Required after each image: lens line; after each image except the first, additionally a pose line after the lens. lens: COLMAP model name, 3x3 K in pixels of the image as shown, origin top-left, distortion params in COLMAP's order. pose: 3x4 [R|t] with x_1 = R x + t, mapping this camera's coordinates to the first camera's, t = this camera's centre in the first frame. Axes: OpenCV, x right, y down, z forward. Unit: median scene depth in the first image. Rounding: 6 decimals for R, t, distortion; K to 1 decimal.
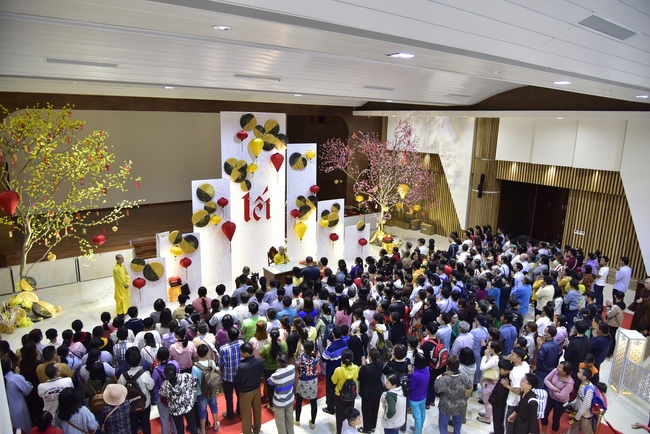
lens RADIAL K [[454.9, 0, 328.6], [0, 454.9, 219.2], [0, 0, 1]] dist [-0.009331, 0.009064]
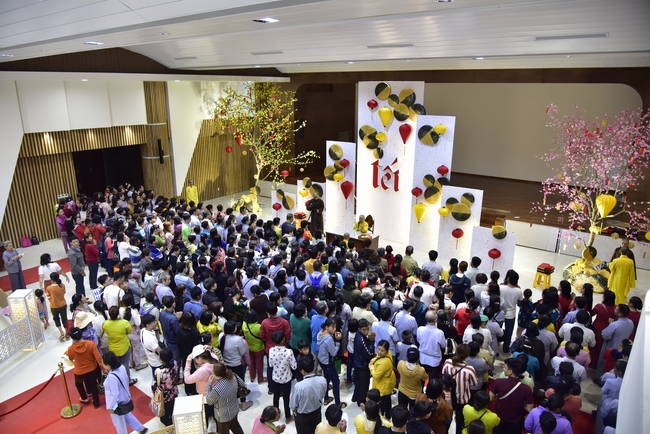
lens RADIAL K [[454.9, 0, 322.4], [0, 454.9, 213.0], [0, 0, 1]] dist [-0.009331, 0.009064]
pose [[0.274450, 0.237493, -0.931812, 0.773047], [-0.203399, 0.961433, 0.185135, -0.108006], [0.939844, 0.138719, 0.312171, 0.570092]]
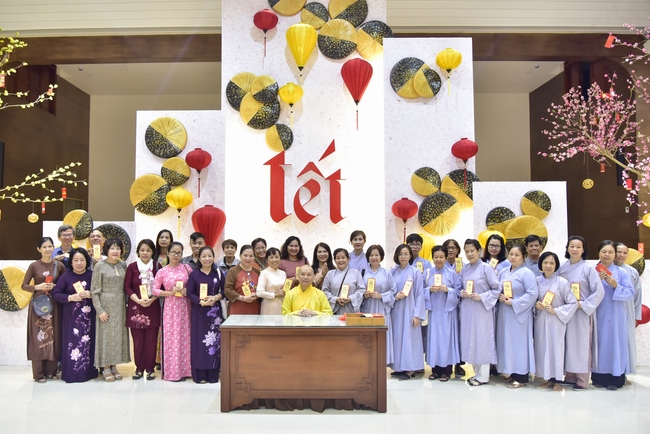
lens RADIAL K [[525.0, 0, 306.9], [0, 525.0, 217.3], [0, 0, 1]] dist [-0.035812, -0.005565]
pose [[0.781796, -0.050107, -0.621518, 0.142017], [-0.115153, 0.968018, -0.222891, 0.105867], [0.612809, 0.245825, 0.751023, 0.654292]]
